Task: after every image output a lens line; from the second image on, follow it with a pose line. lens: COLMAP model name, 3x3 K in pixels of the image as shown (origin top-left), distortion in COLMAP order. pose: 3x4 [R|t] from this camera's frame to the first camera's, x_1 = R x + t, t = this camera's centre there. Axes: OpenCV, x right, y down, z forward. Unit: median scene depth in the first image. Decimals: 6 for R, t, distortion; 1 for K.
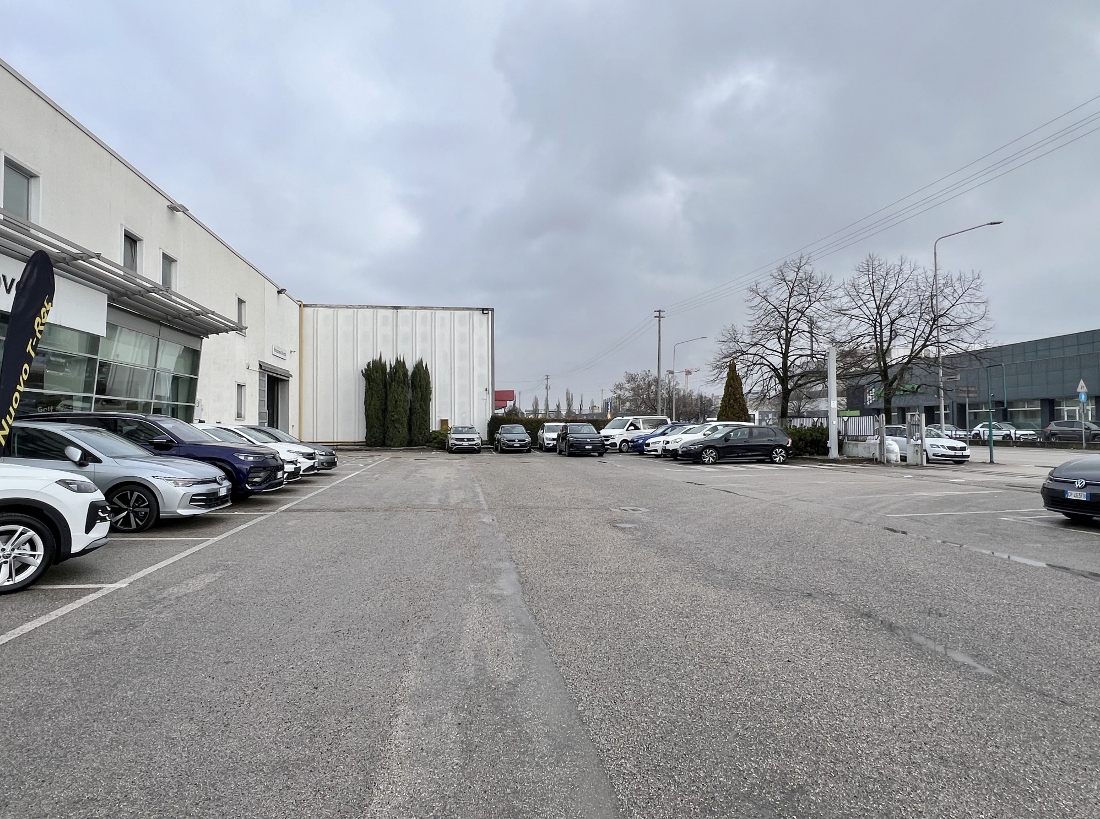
lens RADIAL K [[638.0, 0, 547.4], [0, 638.0, 408.9], [0, 0, 1]] dist [0.000572, 0.001310]
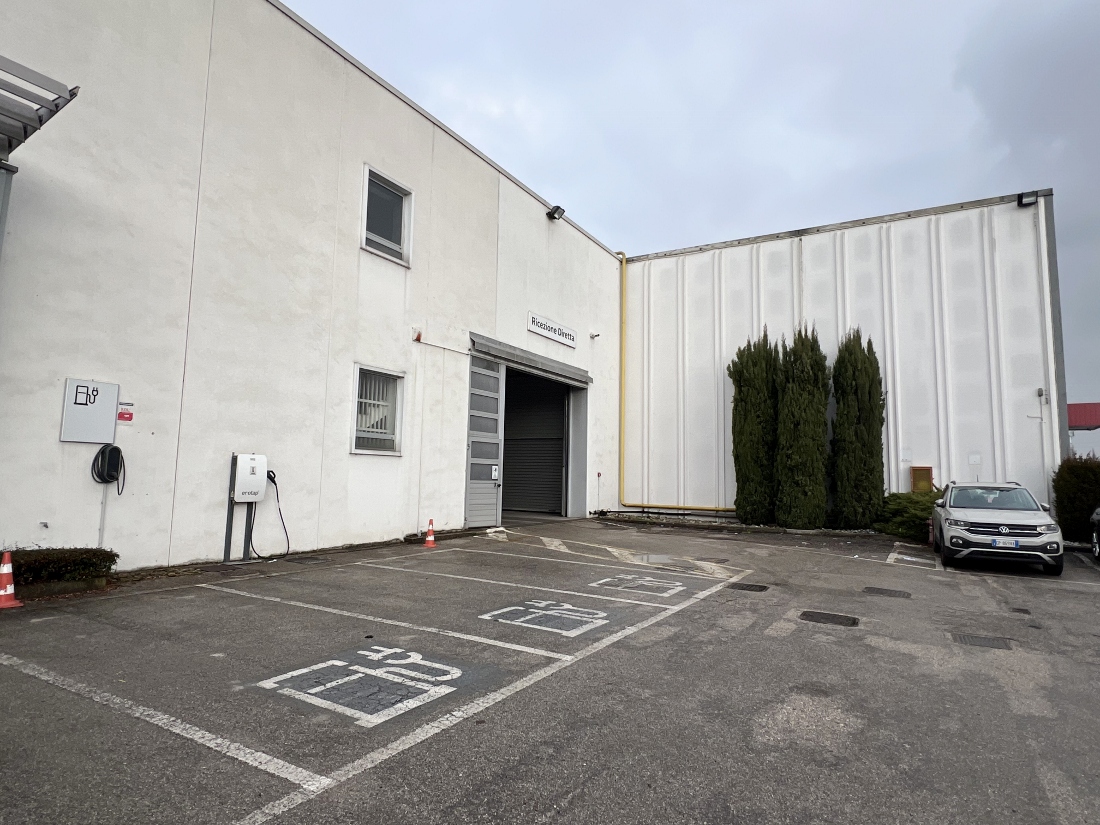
lens RADIAL K [[638.0, 0, 544.0], [0, 638.0, 408.7], [0, 0, 1]] dist [0.000572, 0.001310]
pose [[0.777280, -0.042173, -0.627740, -0.090962], [-0.006945, 0.997115, -0.075589, 0.011798], [0.629117, 0.063114, 0.774744, 0.525178]]
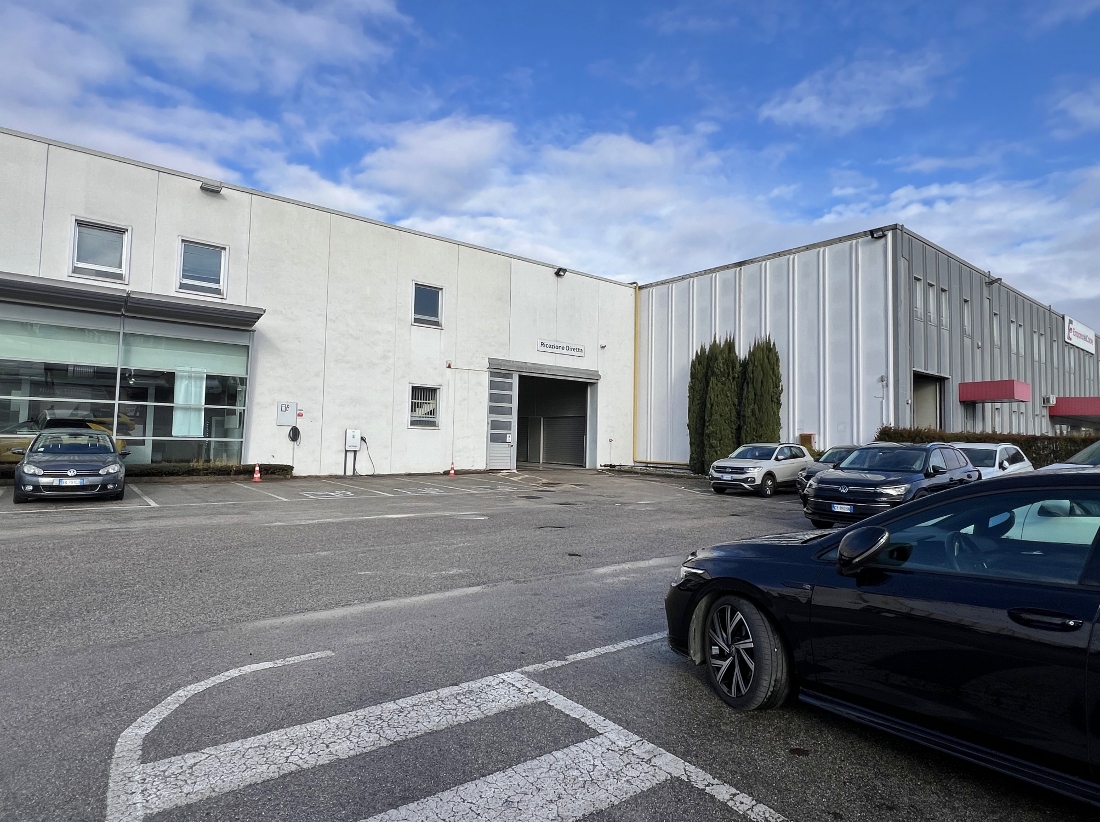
lens RADIAL K [[623.4, 0, 552.0], [0, 623.4, 403.0], [0, 0, 1]] dist [-0.003989, 0.001574]
pose [[0.499538, -0.034447, -0.865607, 0.225645], [0.001535, 0.999243, -0.038879, 0.009929], [0.866291, 0.018093, 0.499213, 0.524281]]
